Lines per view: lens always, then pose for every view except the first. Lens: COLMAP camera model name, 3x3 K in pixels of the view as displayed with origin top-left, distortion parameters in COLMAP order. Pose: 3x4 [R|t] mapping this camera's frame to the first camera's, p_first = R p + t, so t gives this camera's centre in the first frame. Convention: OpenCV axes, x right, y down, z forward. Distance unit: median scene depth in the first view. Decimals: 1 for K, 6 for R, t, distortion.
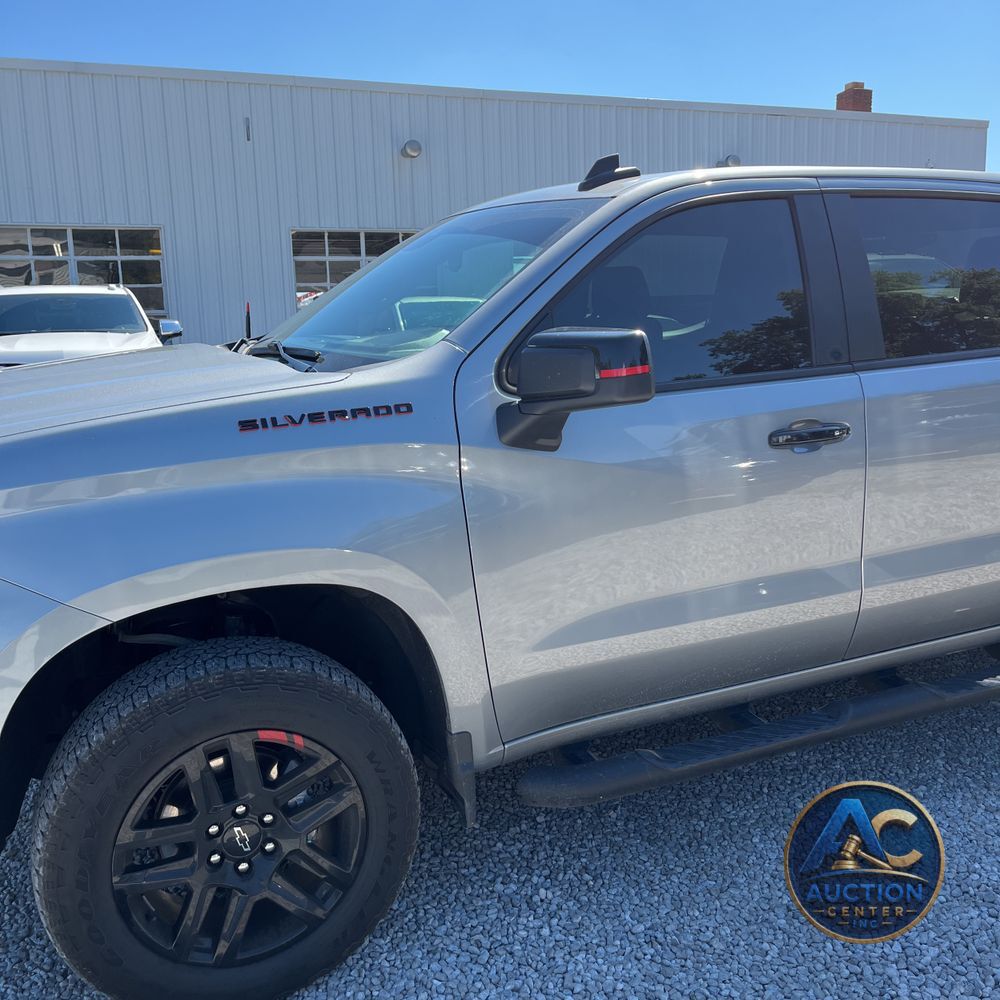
lens RADIAL K [[1014.3, 0, 494.6], [0, 1014.3, 510.1], [0, 0, 1]] dist [0.029003, -0.020661]
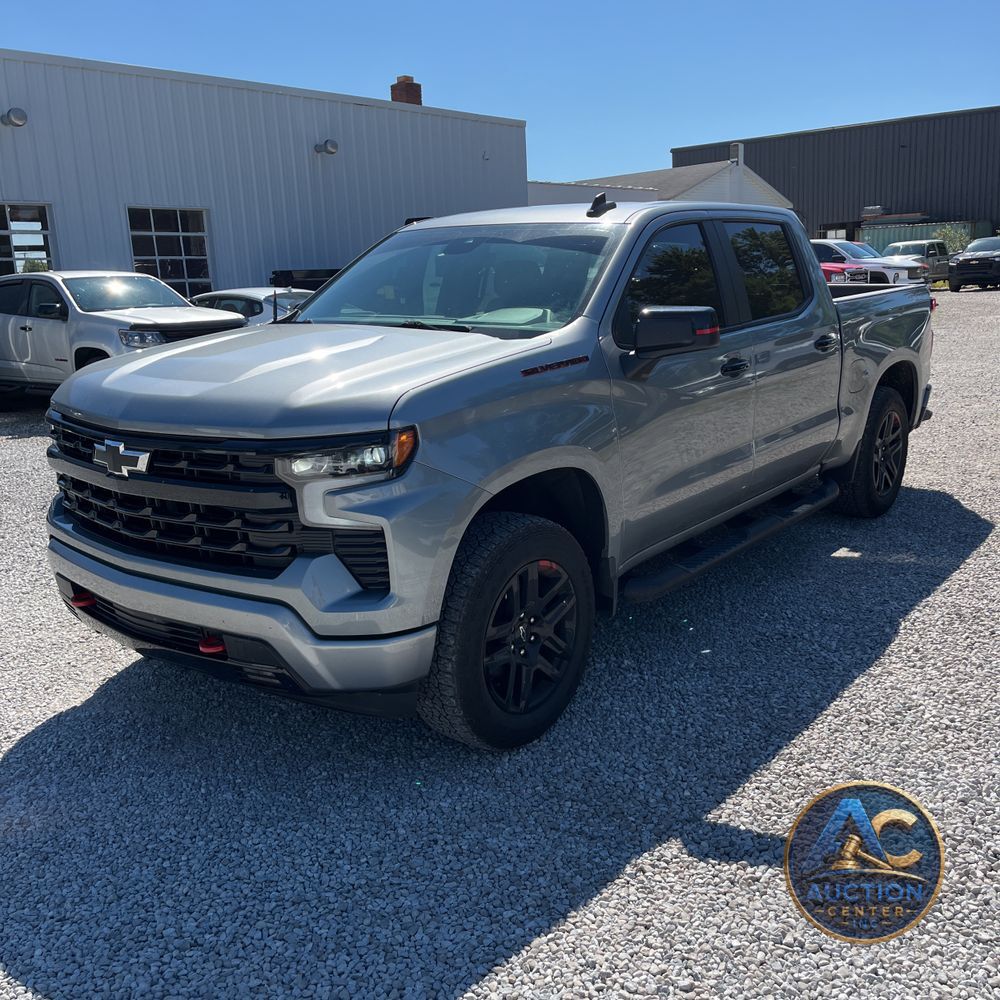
lens RADIAL K [[1014.3, 0, 494.6], [0, 1014.3, 510.1], [0, 0, 1]] dist [0.029003, -0.020661]
pose [[0.881713, -0.093879, 0.462352, -0.879484], [0.078194, 0.995527, 0.053020, 0.041690], [-0.465261, -0.010595, 0.885110, -0.322190]]
